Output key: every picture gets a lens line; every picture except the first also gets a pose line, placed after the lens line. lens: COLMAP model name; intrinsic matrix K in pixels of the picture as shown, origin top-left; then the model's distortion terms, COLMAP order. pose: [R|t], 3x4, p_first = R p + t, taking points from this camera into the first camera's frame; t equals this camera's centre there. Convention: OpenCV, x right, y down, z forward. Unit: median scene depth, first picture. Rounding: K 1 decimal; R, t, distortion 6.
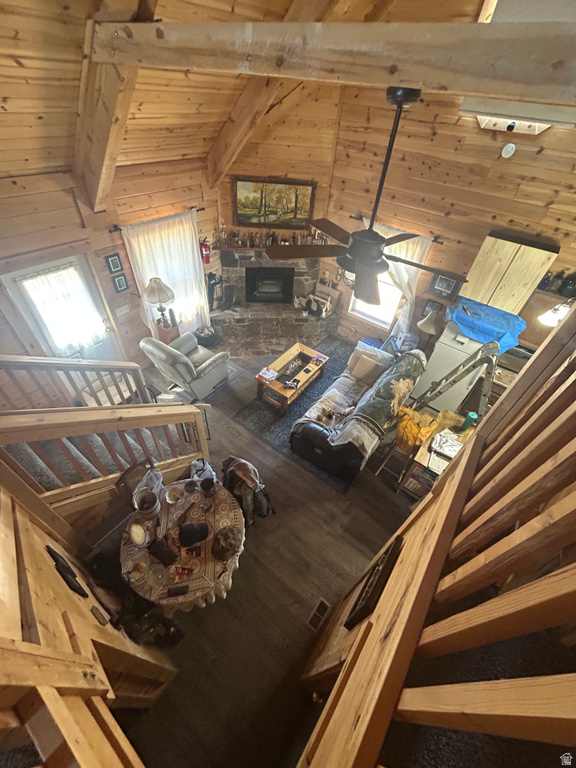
lens RADIAL K [[311.1, 0, 288.2], [0, 311.1, 383.1], [0, 0, 1]] dist [-0.003653, -0.000139]
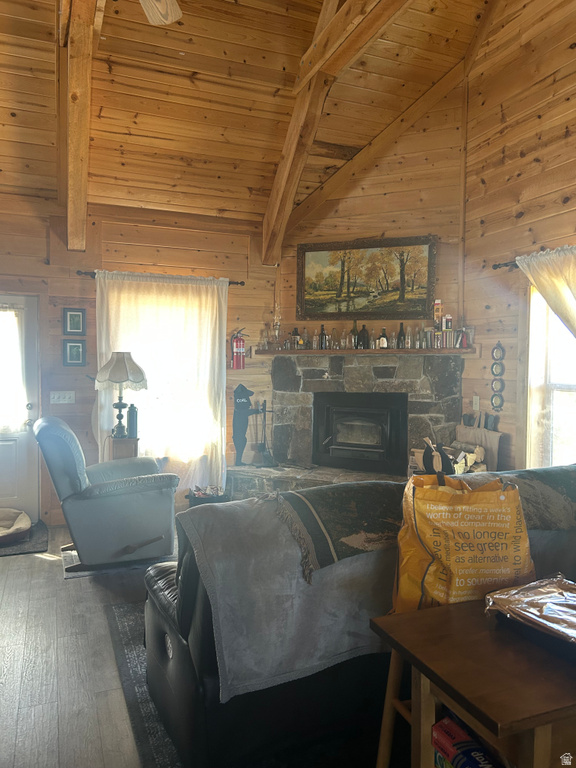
lens RADIAL K [[582.5, 0, 283.9], [0, 582.5, 387.3], [0, 0, 1]] dist [0.061490, -0.082646]
pose [[0.853360, -0.047634, -0.519141, 0.378120], [-0.321654, 0.735565, -0.596223, 0.260724], [0.410262, 0.675777, 0.612381, 0.407978]]
